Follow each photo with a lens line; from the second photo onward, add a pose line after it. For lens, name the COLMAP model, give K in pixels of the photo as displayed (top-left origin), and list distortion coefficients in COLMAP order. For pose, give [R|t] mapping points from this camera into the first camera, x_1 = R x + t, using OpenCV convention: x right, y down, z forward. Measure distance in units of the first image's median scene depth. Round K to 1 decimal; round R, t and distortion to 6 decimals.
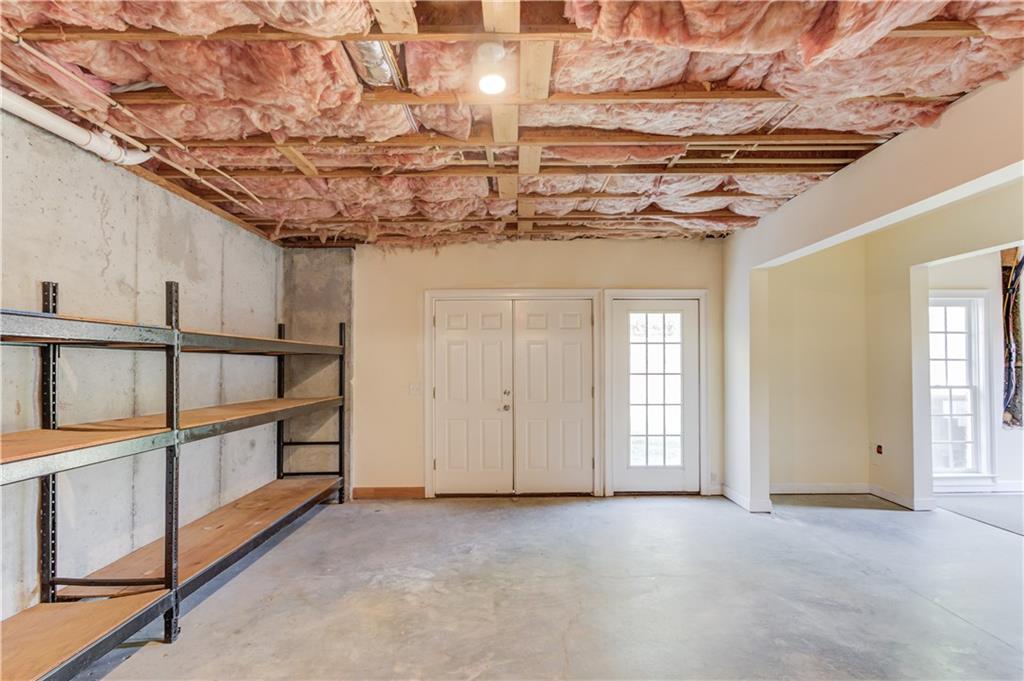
lens RADIAL K [[494.2, 0, 512.0], [0, 494.2, 340.5], [0, 0, 1]] dist [-0.001749, -0.000343]
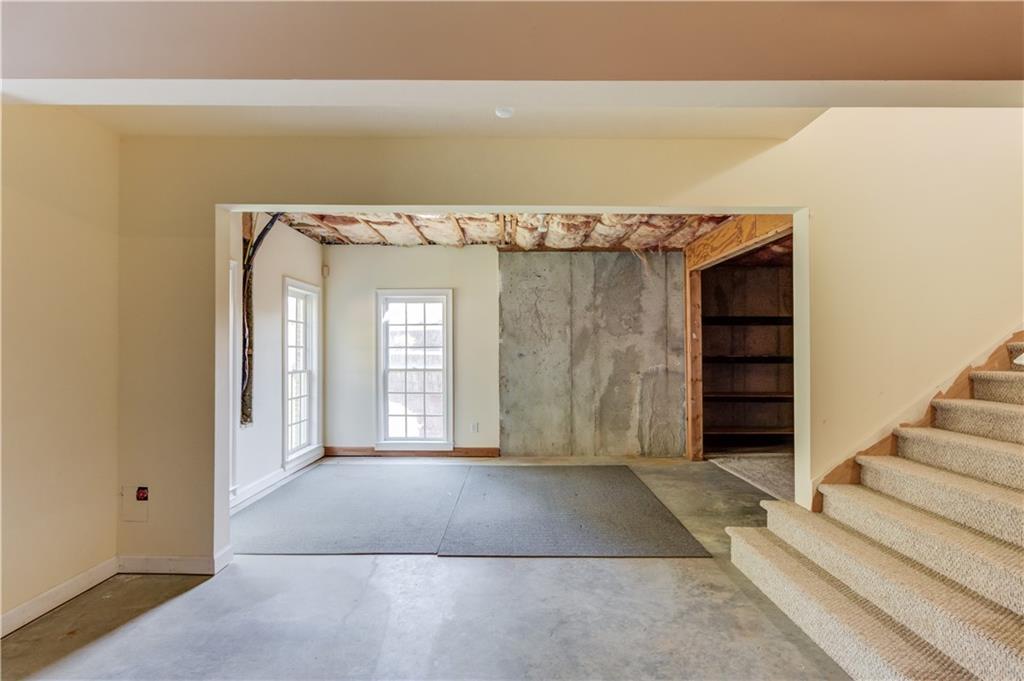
lens RADIAL K [[517.4, 0, 512.0], [0, 517.4, 340.5], [0, 0, 1]] dist [-0.002898, -0.000550]
pose [[0.001987, 0.019856, 0.999801, 0.106924], [-0.047954, 0.998655, -0.019738, 0.023803], [-0.998848, -0.047905, 0.002937, 0.544232]]
